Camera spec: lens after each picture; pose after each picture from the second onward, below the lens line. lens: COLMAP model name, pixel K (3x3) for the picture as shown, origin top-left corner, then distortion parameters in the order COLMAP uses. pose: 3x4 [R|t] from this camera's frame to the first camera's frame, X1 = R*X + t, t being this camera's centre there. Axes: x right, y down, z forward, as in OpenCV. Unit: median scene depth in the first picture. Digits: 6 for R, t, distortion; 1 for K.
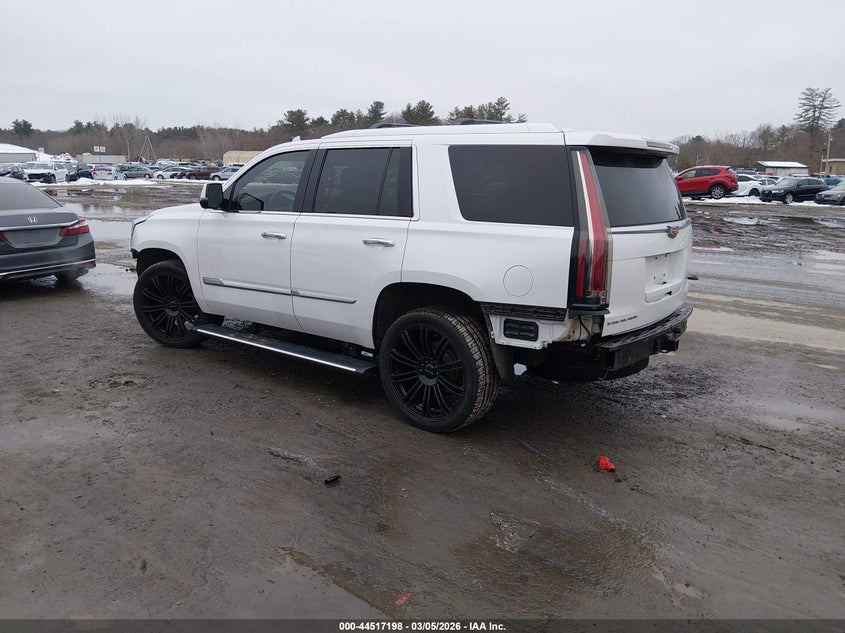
lens RADIAL K [[701.6, 0, 422.5], [0, 701.6, 316.5], [0, 0, 1]] dist [0.003699, -0.124167]
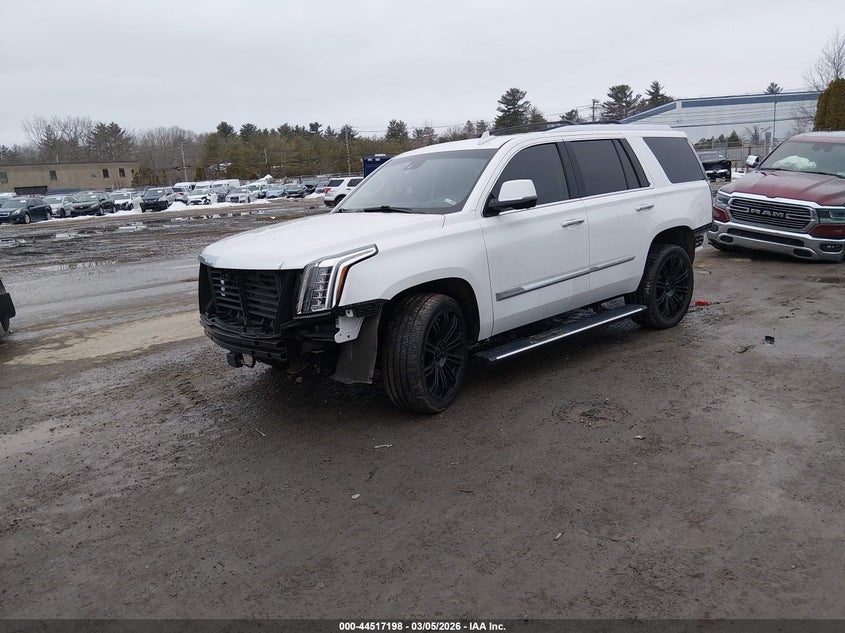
lens RADIAL K [[701.6, 0, 422.5], [0, 701.6, 316.5], [0, 0, 1]] dist [0.003699, -0.124167]
pose [[0.151208, -0.225708, 0.962389, -1.414717], [0.270974, 0.945753, 0.179232, -0.253878], [-0.950636, 0.233681, 0.204166, 1.128489]]
